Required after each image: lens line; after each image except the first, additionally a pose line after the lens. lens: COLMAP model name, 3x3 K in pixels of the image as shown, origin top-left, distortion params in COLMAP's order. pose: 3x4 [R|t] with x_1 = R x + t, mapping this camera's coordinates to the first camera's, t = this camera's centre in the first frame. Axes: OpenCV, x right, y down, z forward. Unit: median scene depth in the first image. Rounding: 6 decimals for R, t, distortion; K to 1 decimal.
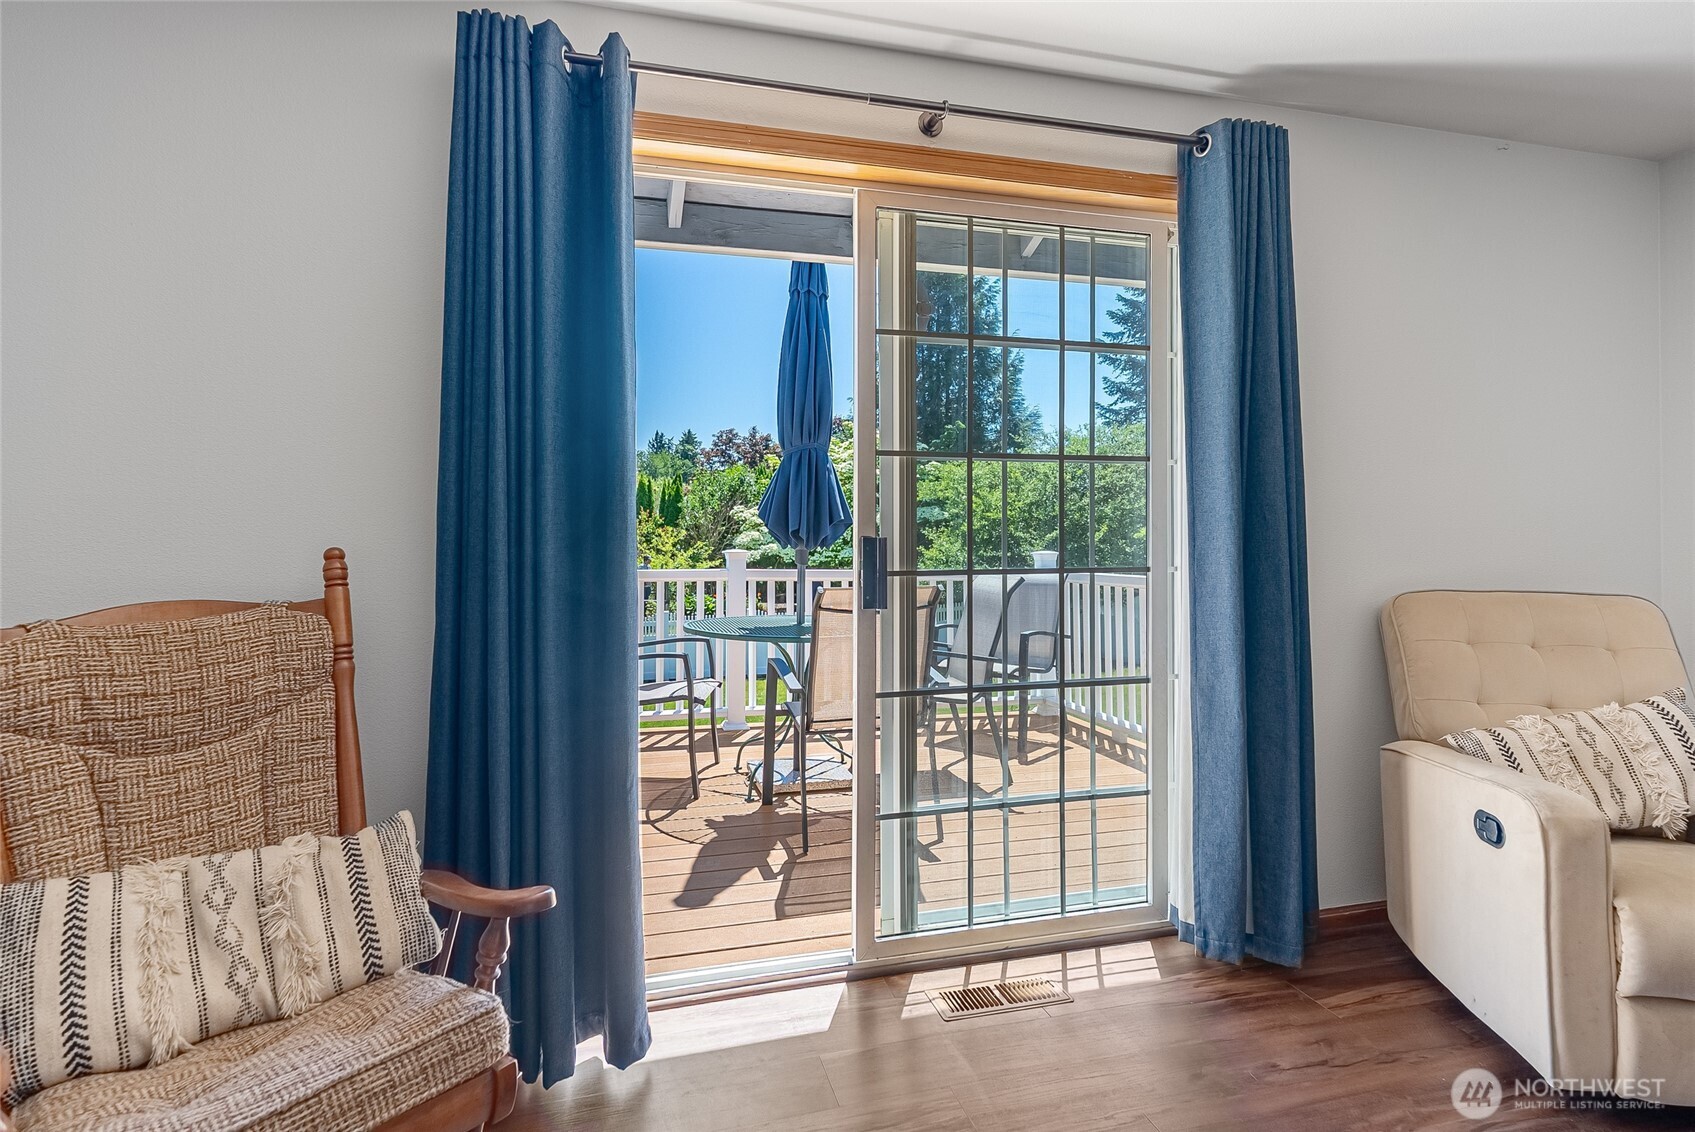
lens RADIAL K [[881.9, 0, 843.2], [0, 881.9, 514.9], [0, 0, 1]] dist [-0.000100, -0.000105]
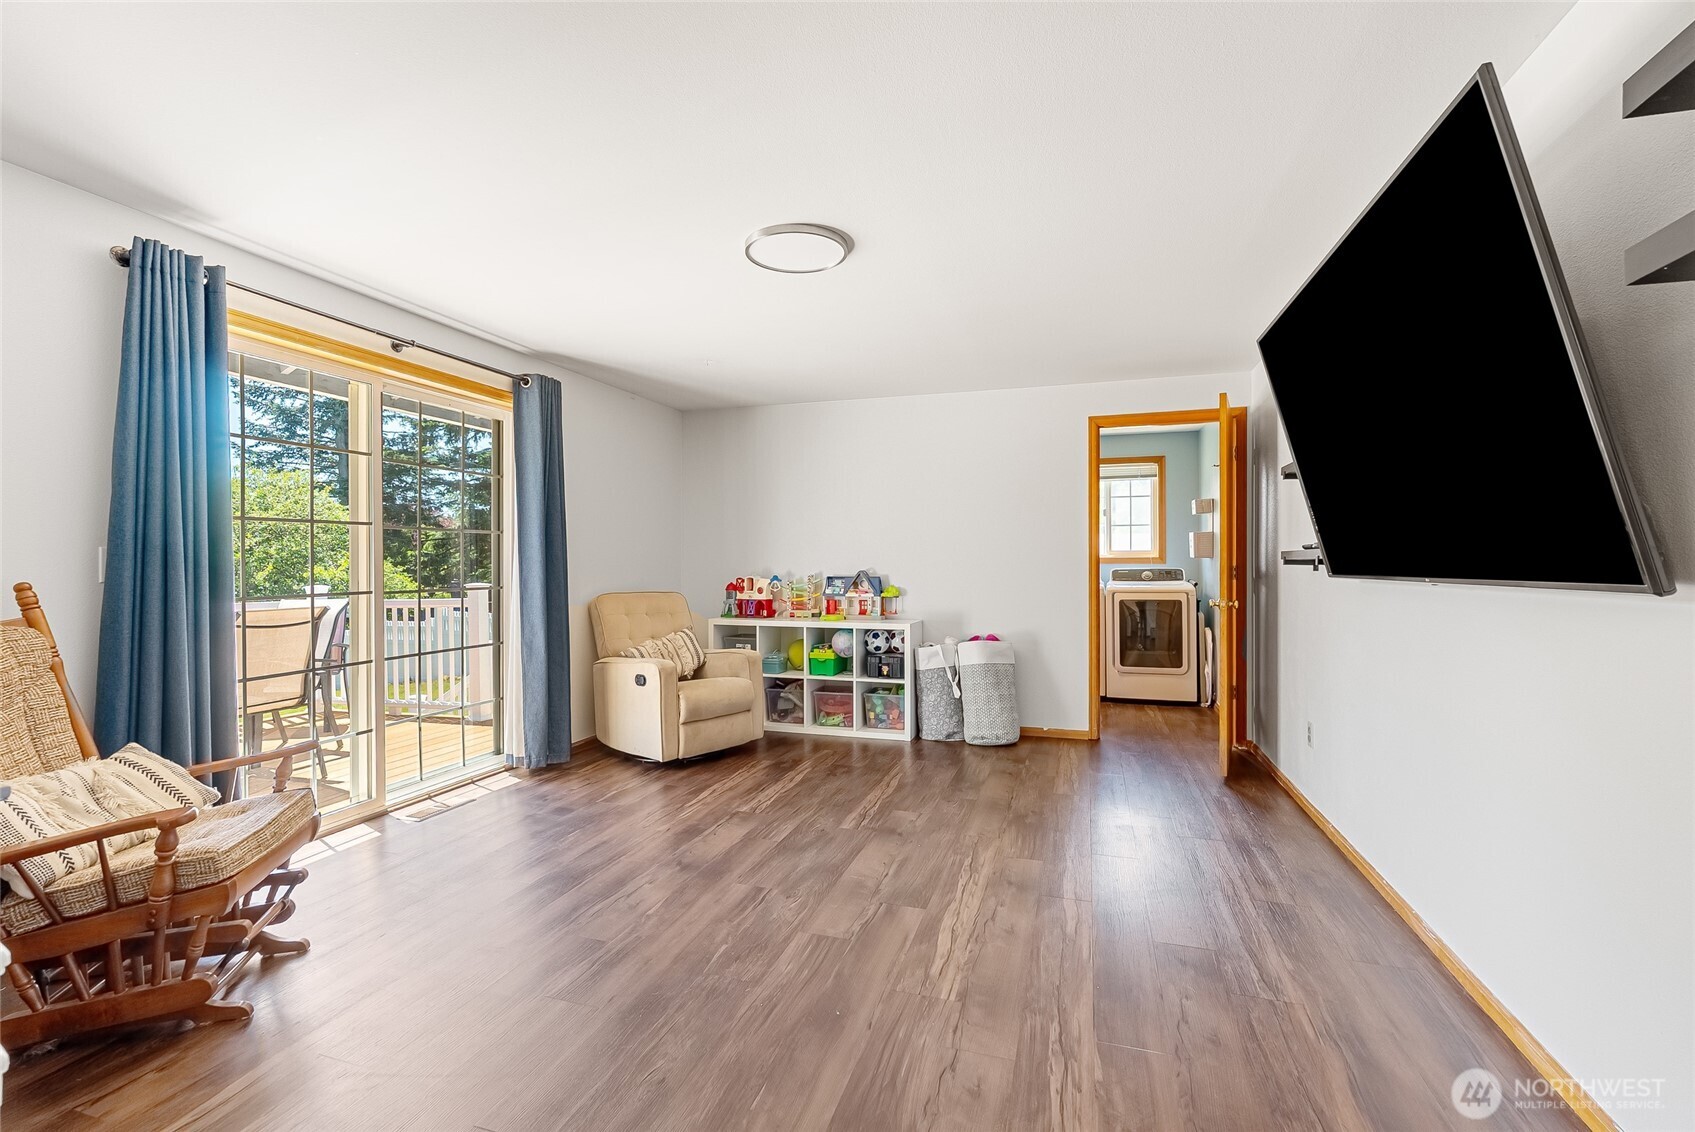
lens RADIAL K [[750.9, 0, 841.7], [0, 750.9, 571.5], [0, 0, 1]] dist [0.004384, -0.000320]
pose [[0.548624, -0.010418, 0.836005, -0.705268], [-0.007303, 0.999825, 0.017252, -0.009728], [-0.836038, -0.015570, 0.548451, -0.632169]]
